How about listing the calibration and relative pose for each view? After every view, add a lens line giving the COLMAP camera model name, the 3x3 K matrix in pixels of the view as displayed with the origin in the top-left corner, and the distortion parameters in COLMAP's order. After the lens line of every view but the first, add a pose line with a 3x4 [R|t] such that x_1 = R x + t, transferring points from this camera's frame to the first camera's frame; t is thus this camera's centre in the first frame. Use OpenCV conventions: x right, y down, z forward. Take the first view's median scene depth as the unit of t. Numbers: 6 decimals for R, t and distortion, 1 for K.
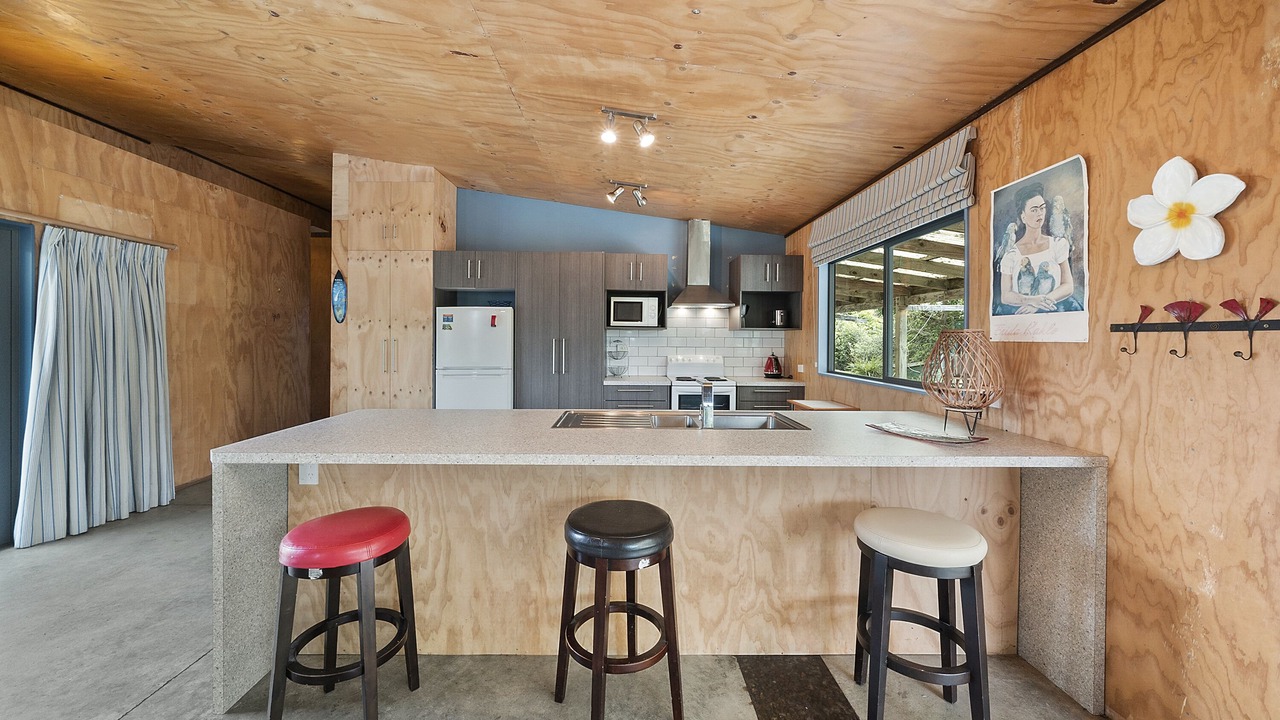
lens RADIAL K [[481.2, 0, 638.4], [0, 481.2, 336.8], [0, 0, 1]] dist [-0.004969, 0.000164]
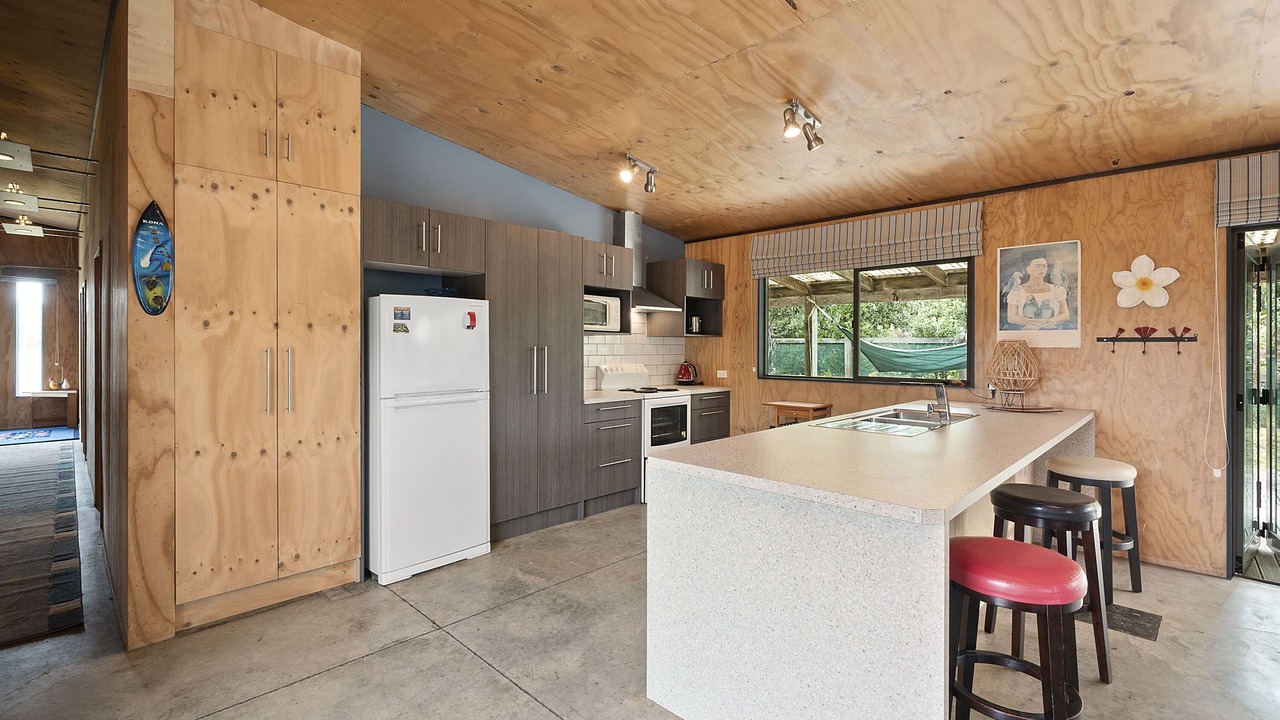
lens RADIAL K [[569.8, 0, 633.8], [0, 569.8, 346.5], [0, 0, 1]] dist [0.000103, 0.000290]
pose [[0.702928, -0.004649, 0.711246, -1.502476], [-0.000708, 0.999974, 0.007236, -0.005578], [-0.711261, -0.005590, 0.702906, 0.607997]]
